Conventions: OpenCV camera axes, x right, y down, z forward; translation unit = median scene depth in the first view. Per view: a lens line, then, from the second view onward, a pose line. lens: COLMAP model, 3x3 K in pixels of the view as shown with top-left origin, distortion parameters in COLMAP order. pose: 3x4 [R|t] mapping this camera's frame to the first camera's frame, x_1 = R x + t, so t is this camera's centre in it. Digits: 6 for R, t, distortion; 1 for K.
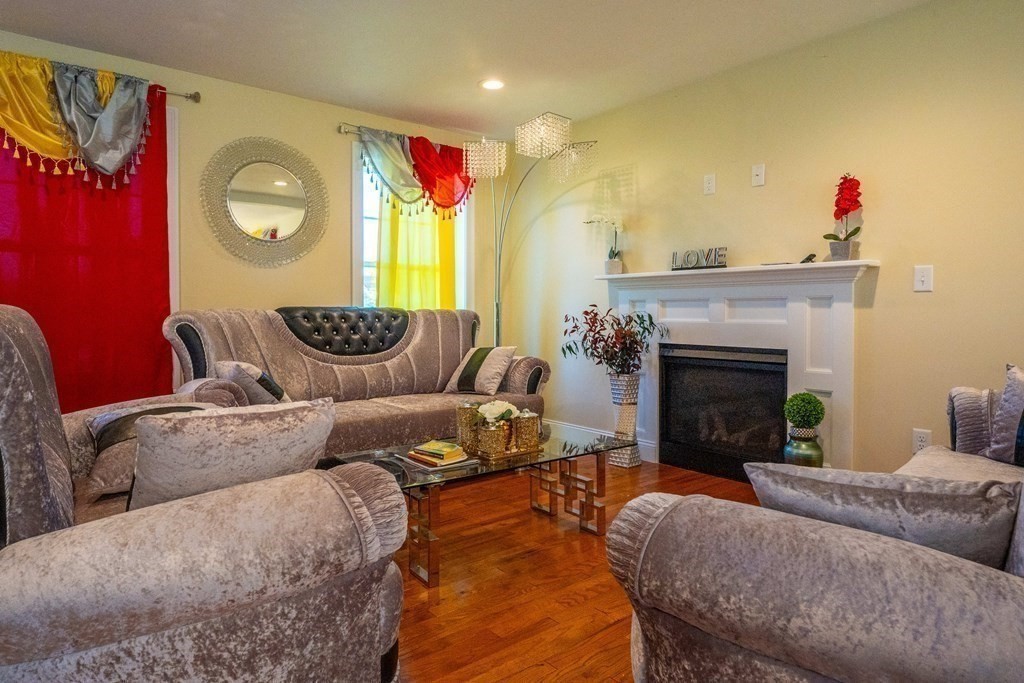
lens RADIAL K [[600.3, 0, 513.4], [0, 600.3, 314.0], [0, 0, 1]] dist [0.002841, 0.001432]
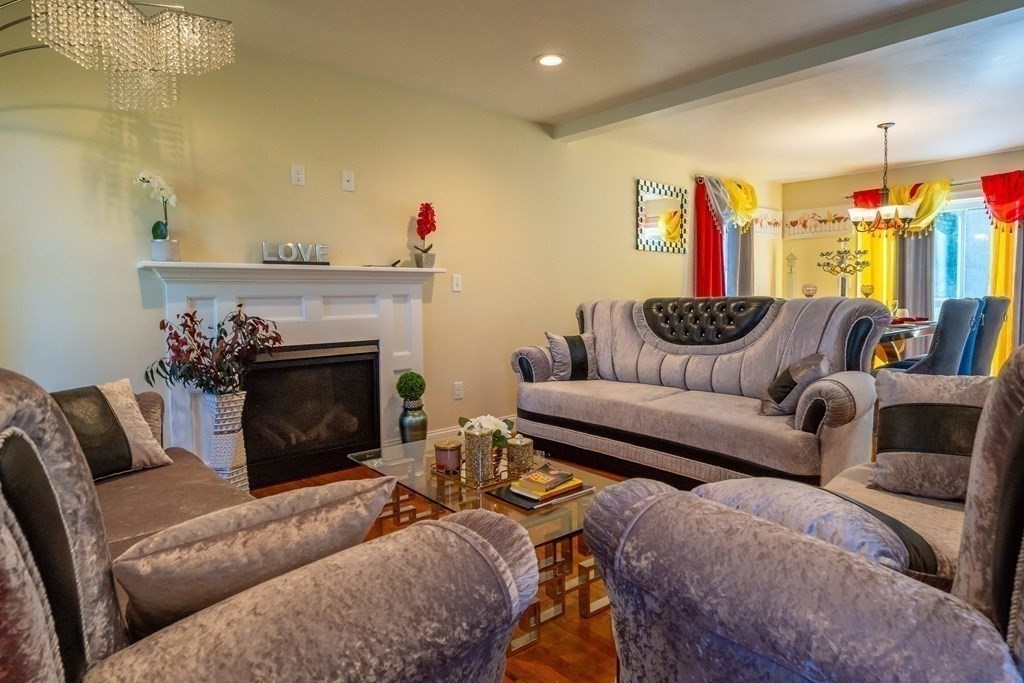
lens RADIAL K [[600.3, 0, 513.4], [0, 600.3, 314.0], [0, 0, 1]] dist [0.002841, 0.001432]
pose [[-0.057329, -0.019423, 0.998166, -0.705017], [0.029888, 0.999329, 0.021163, -0.007492], [-0.997908, 0.031047, -0.056710, 0.788319]]
